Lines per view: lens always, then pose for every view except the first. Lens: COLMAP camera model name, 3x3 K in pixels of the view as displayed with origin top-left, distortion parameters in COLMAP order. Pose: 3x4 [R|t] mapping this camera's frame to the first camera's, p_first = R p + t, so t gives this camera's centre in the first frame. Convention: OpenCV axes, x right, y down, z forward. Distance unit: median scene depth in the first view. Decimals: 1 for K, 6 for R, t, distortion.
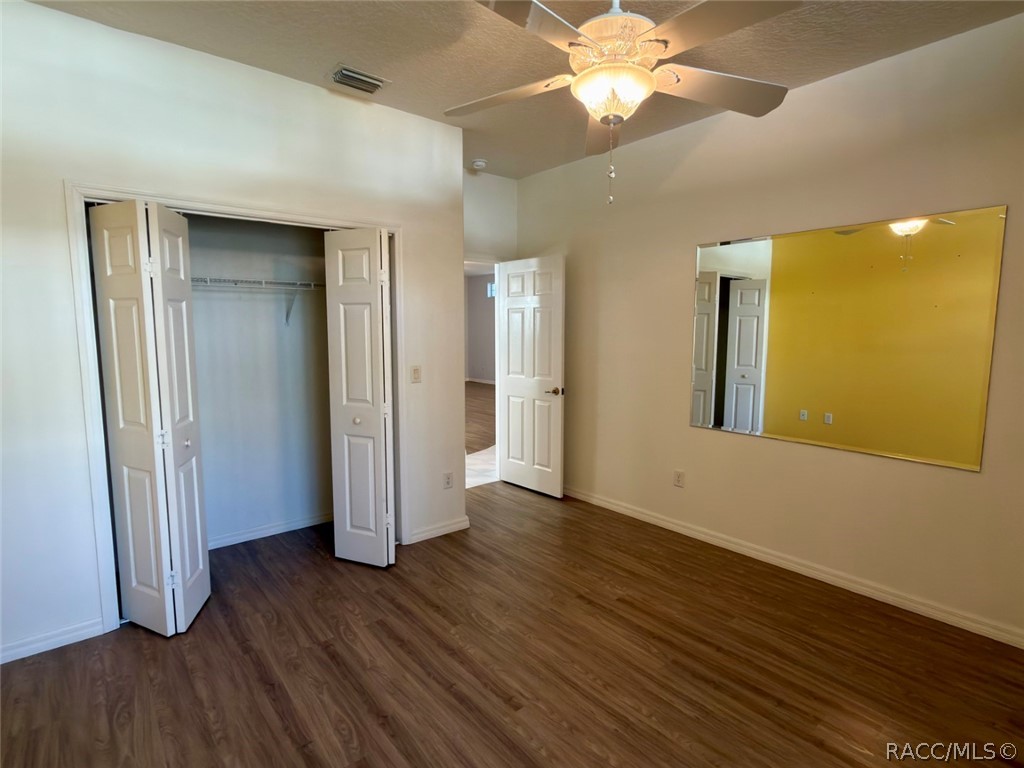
lens RADIAL K [[525.8, 0, 512.9], [0, 525.8, 383.1], [0, 0, 1]] dist [-0.001641, 0.002312]
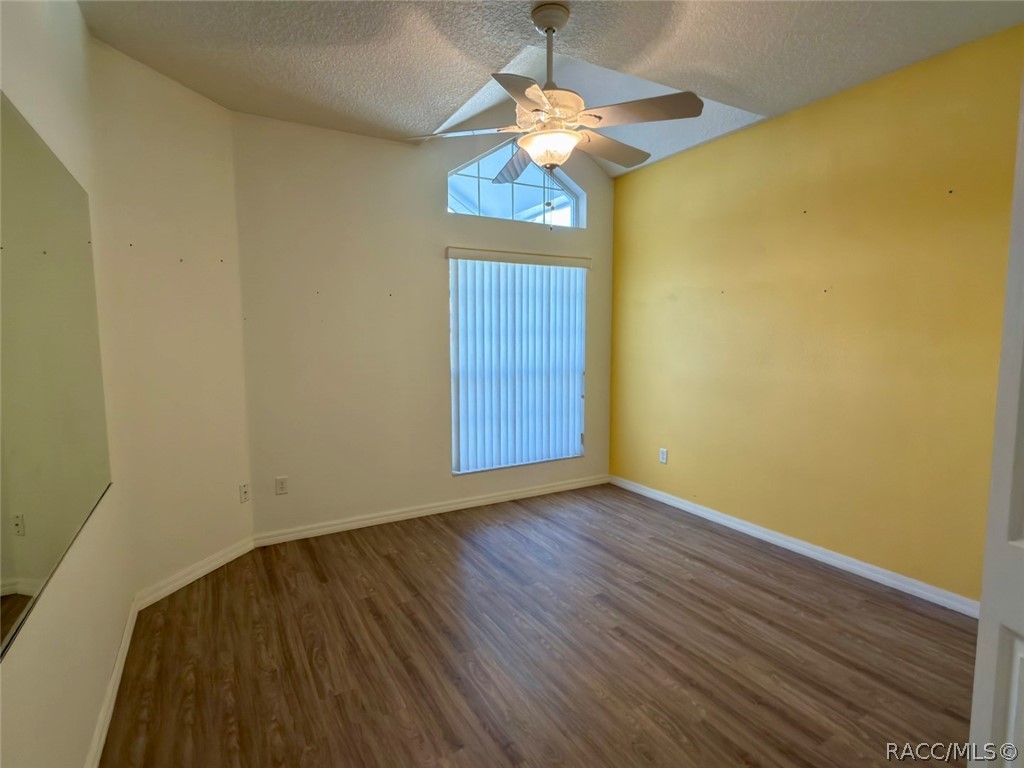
lens RADIAL K [[525.8, 0, 511.7], [0, 525.8, 384.3], [0, 0, 1]] dist [-0.001641, 0.002312]
pose [[-0.985638, -0.012864, 0.168379, 0.047371], [0.021545, 0.979367, 0.200938, -0.197084], [-0.167490, 0.201680, -0.965024, 1.993801]]
